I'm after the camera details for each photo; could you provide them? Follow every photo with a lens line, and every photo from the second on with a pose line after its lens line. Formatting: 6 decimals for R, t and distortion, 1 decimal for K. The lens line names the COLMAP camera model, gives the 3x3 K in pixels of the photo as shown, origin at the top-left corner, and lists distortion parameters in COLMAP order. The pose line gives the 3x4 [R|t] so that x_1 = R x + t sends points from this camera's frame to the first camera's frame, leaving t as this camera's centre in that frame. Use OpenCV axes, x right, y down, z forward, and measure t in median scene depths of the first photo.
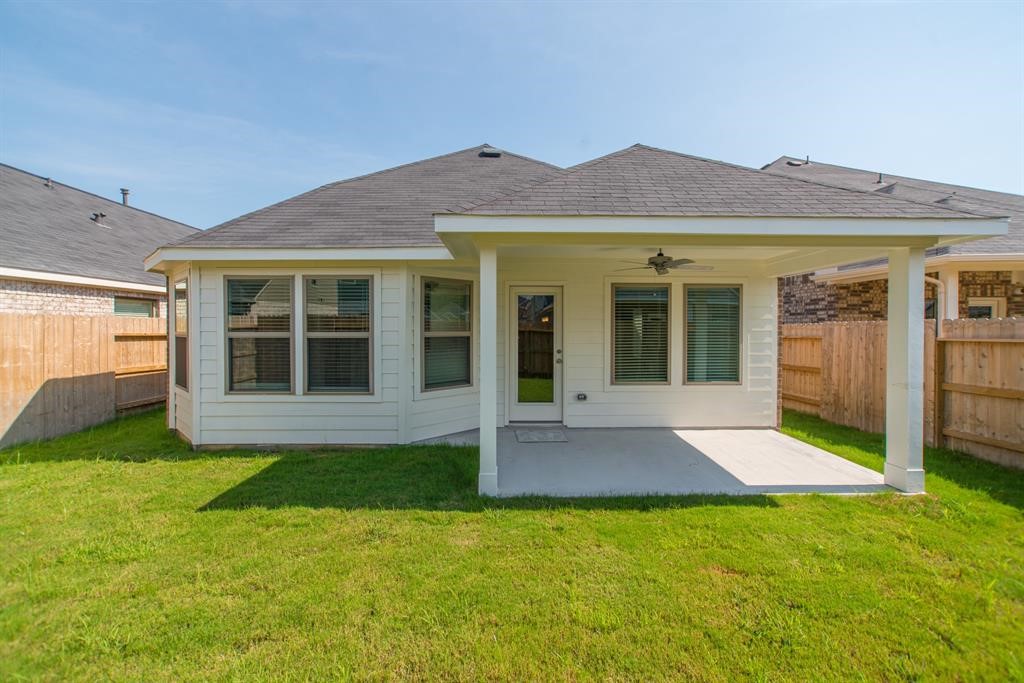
lens RADIAL K [[444.5, 0, 510.8], [0, 444.5, 332.2], [0, 0, 1]] dist [-0.017044, 0.010696]
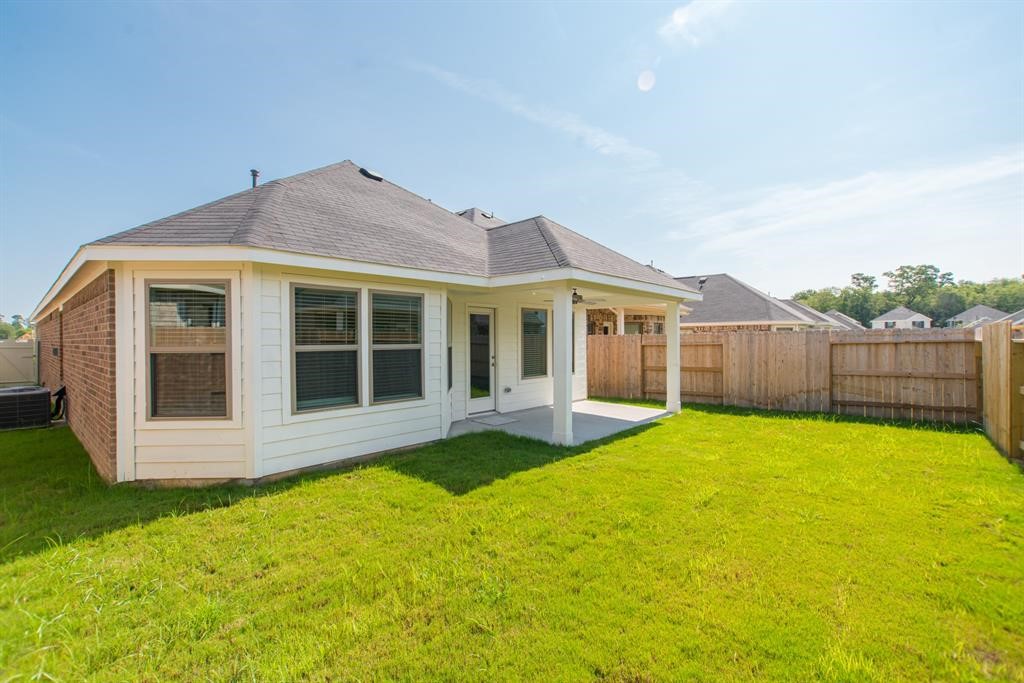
lens RADIAL K [[451.2, 0, 512.0], [0, 451.2, 341.5], [0, 0, 1]] dist [-0.002338, 0.000002]
pose [[0.683098, -0.007396, 0.730289, -0.950852], [0.009781, 0.999952, 0.000978, -0.004881], [-0.730261, 0.006475, 0.683138, 0.042960]]
